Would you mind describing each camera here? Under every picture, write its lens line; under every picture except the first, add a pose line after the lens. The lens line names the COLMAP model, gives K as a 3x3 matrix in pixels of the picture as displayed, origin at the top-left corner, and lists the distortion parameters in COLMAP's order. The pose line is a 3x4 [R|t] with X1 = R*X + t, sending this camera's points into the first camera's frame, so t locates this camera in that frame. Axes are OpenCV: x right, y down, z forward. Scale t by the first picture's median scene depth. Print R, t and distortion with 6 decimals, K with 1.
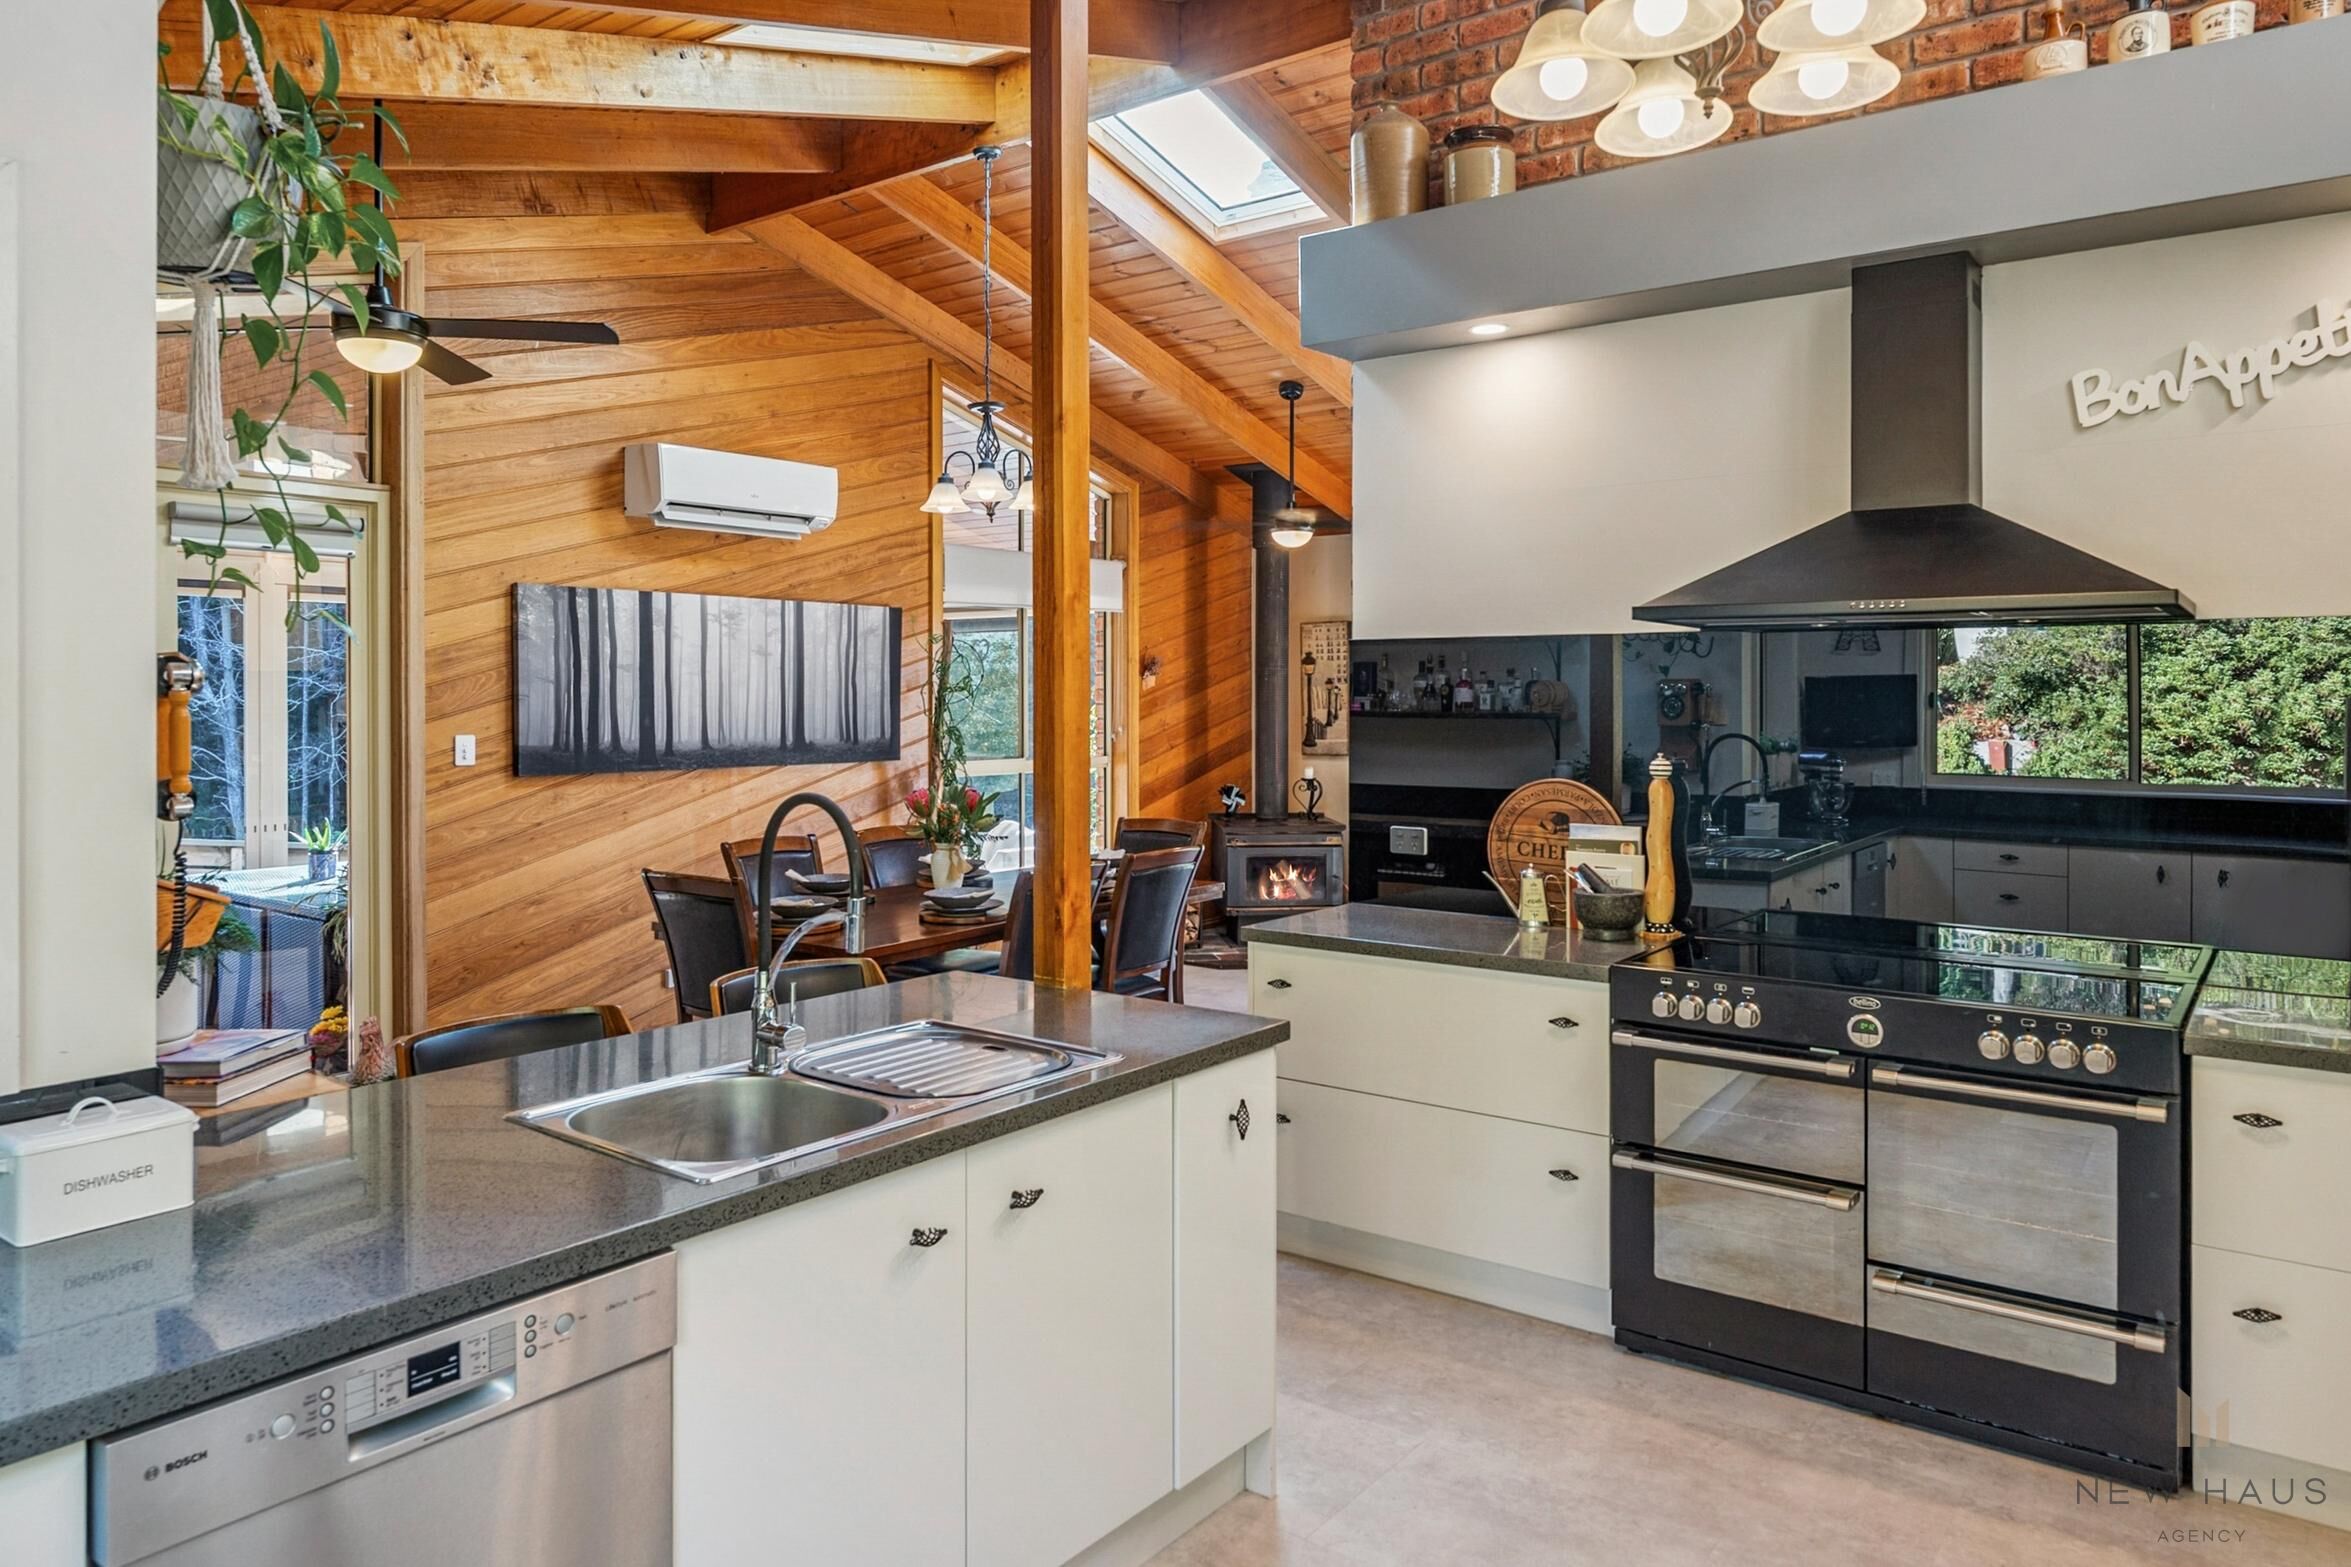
lens RADIAL K [[1513.6, 0, 1177.8], [0, 1513.6, 699.2], [0, 0, 1]] dist [0.002462, -0.000498]
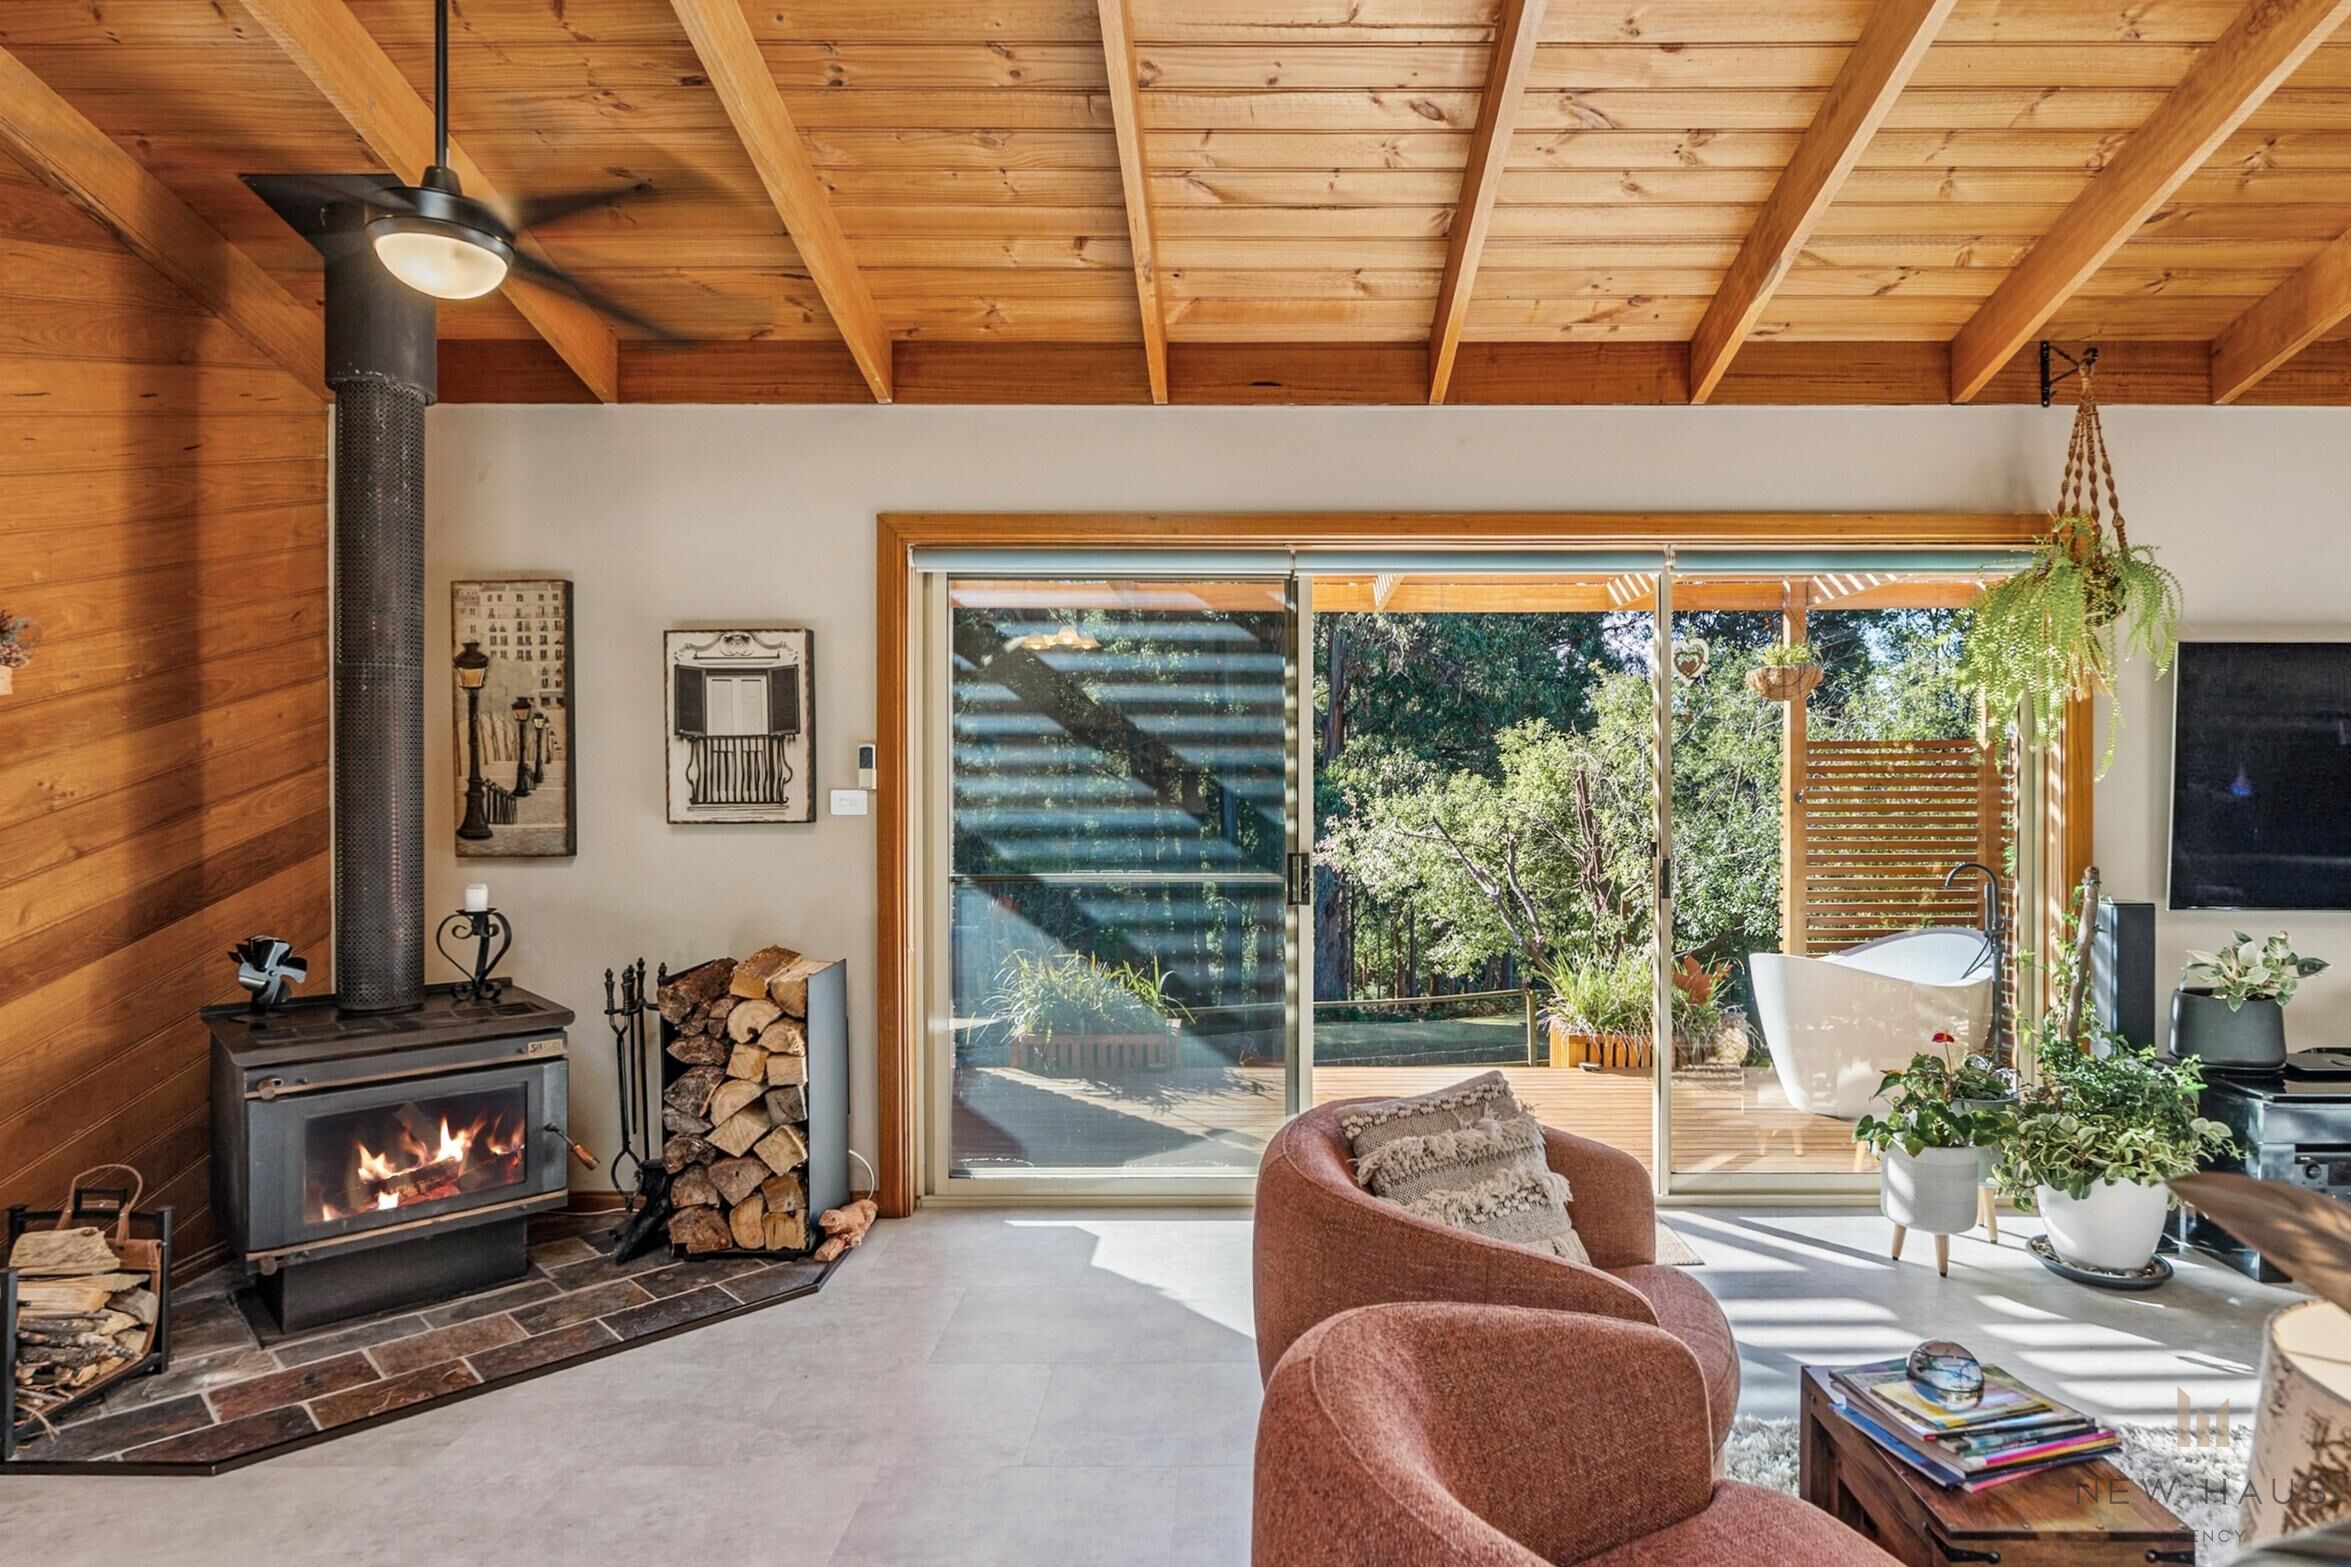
lens RADIAL K [[1320.3, 0, 1255.4], [0, 1320.3, 775.0], [0, 0, 1]] dist [-0.005551, 0.001428]
pose [[0.796835, -0.001985, 0.604193, 0.045759], [0.003104, 0.999995, -0.000808, 0.017152], [-0.604189, 0.002519, 0.796837, 0.740540]]
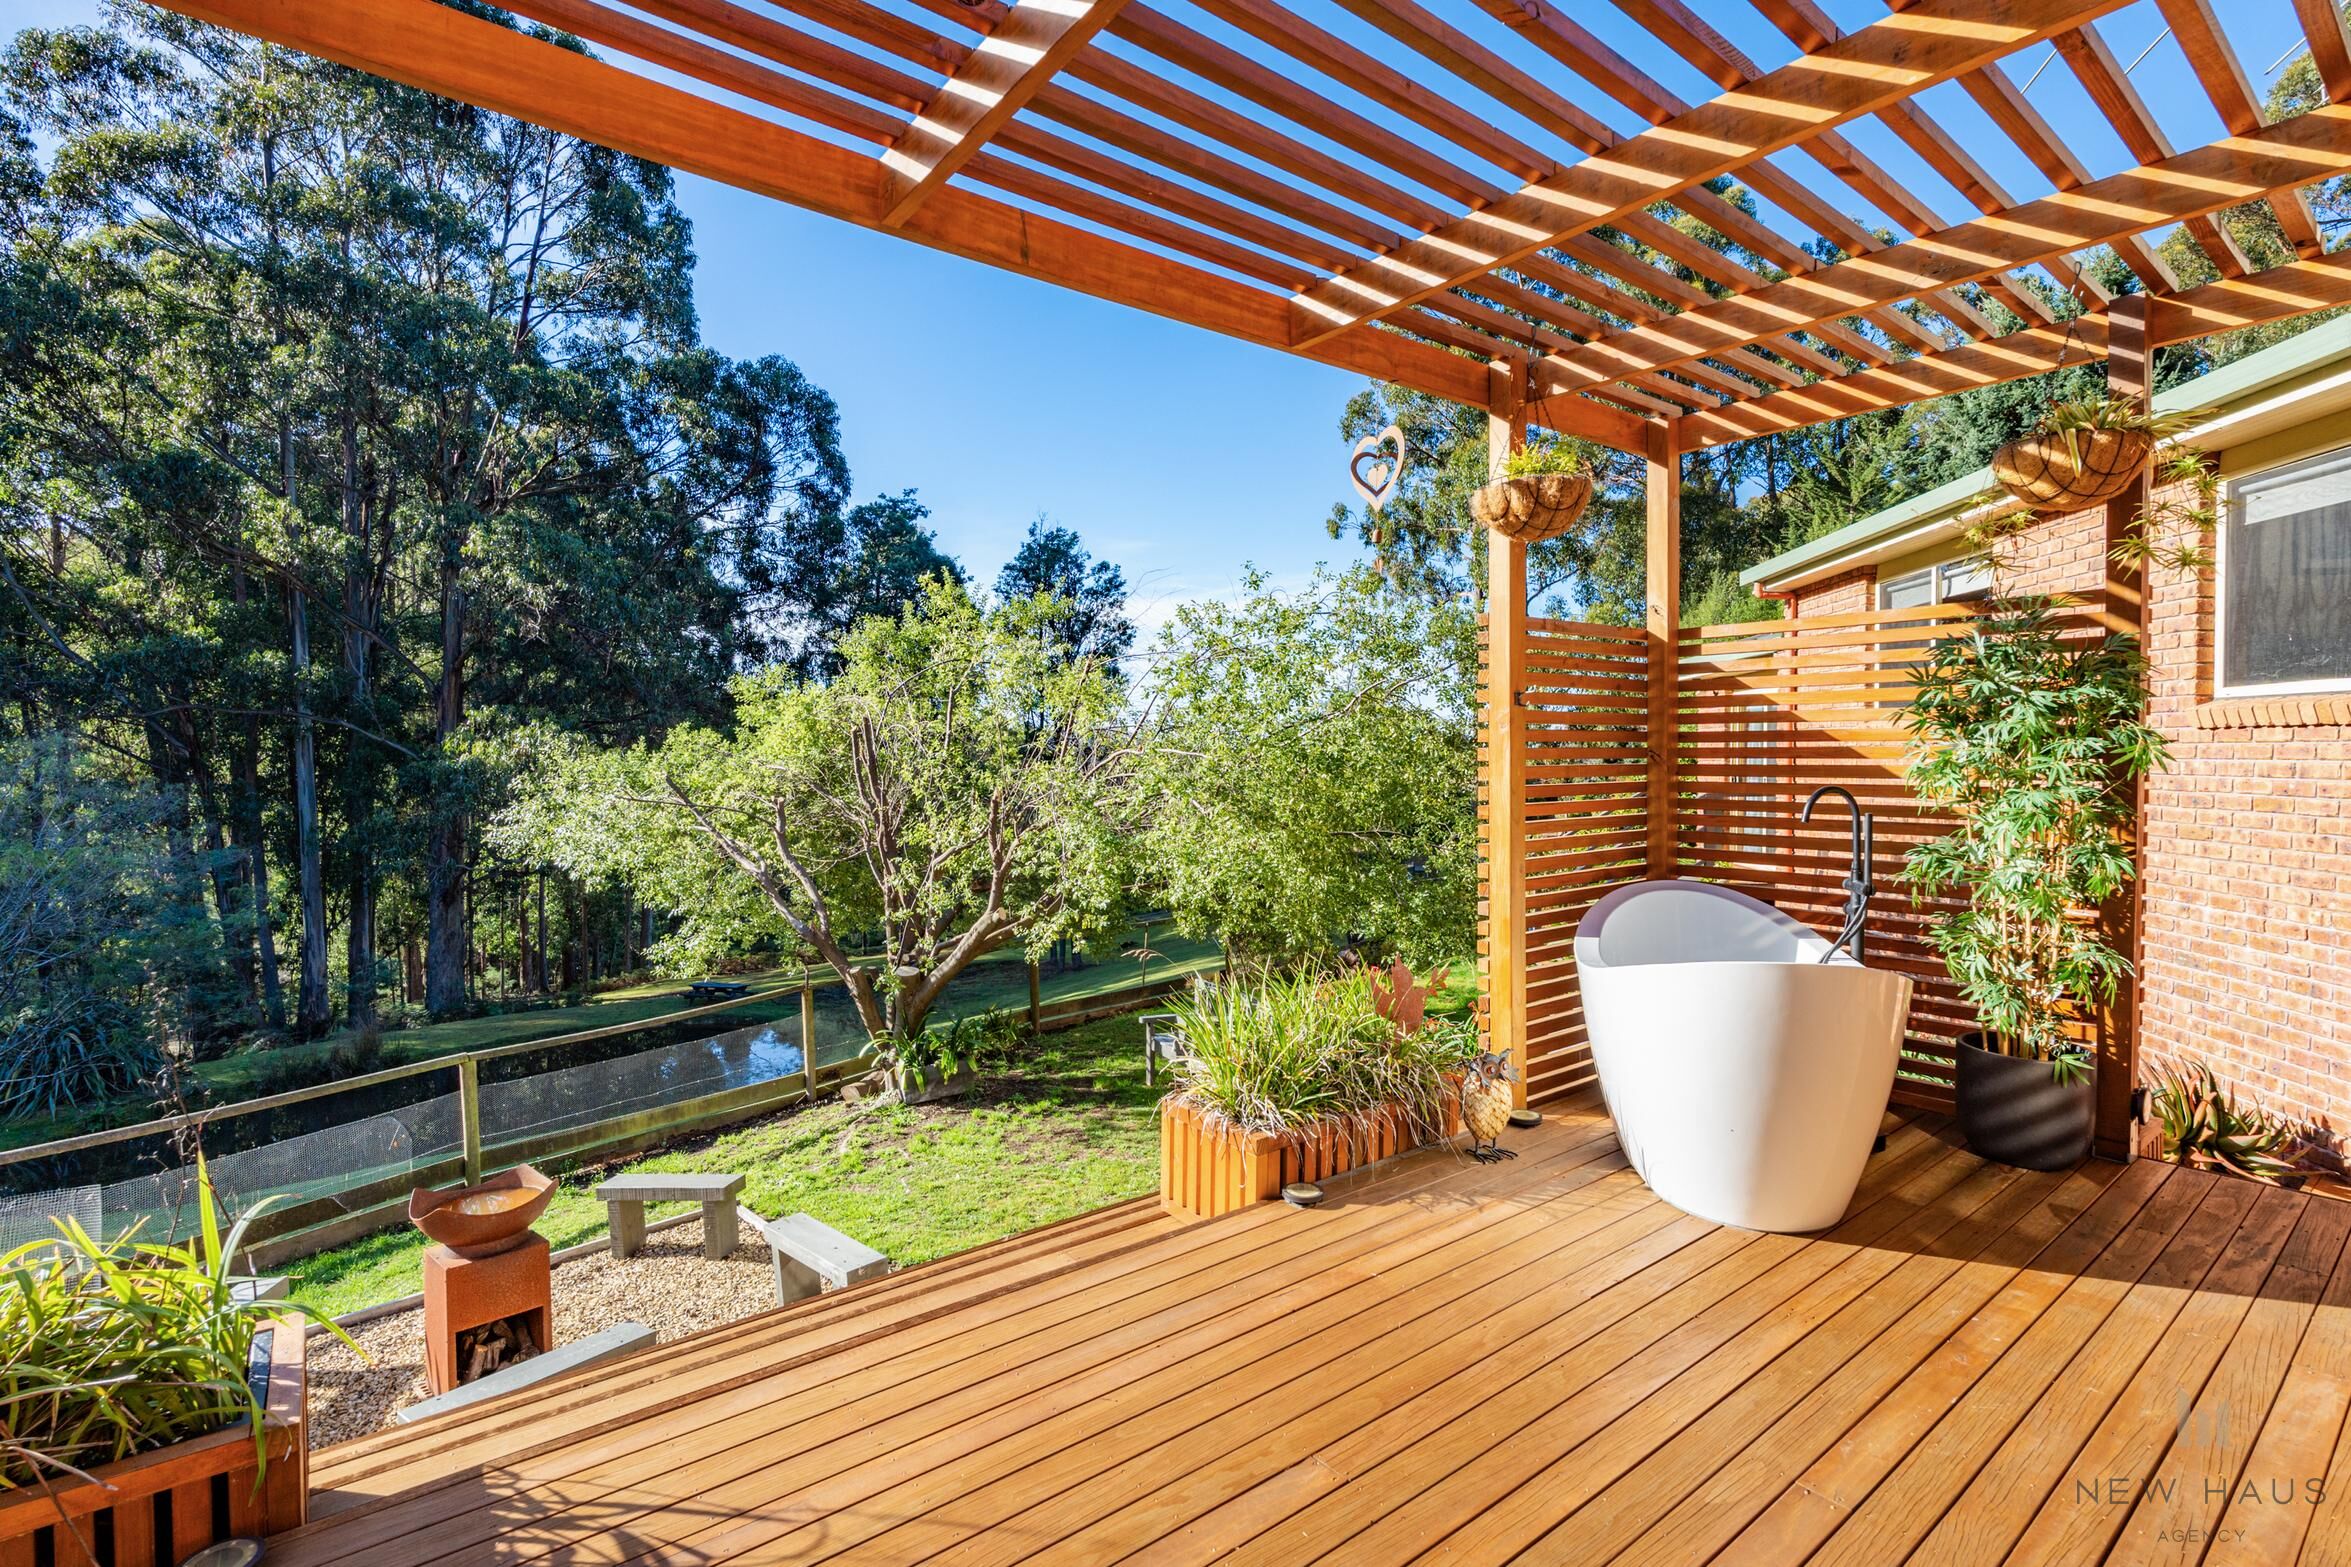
lens RADIAL K [[1086.7, 0, 1158.2], [0, 1086.7, 787.6], [0, 0, 1]] dist [0.000239, 0.001062]
pose [[0.266112, -0.030723, 0.963452, 0.434426], [0.007505, 0.999528, 0.029801, 0.063314], [-0.963913, -0.000699, 0.266217, 1.341663]]
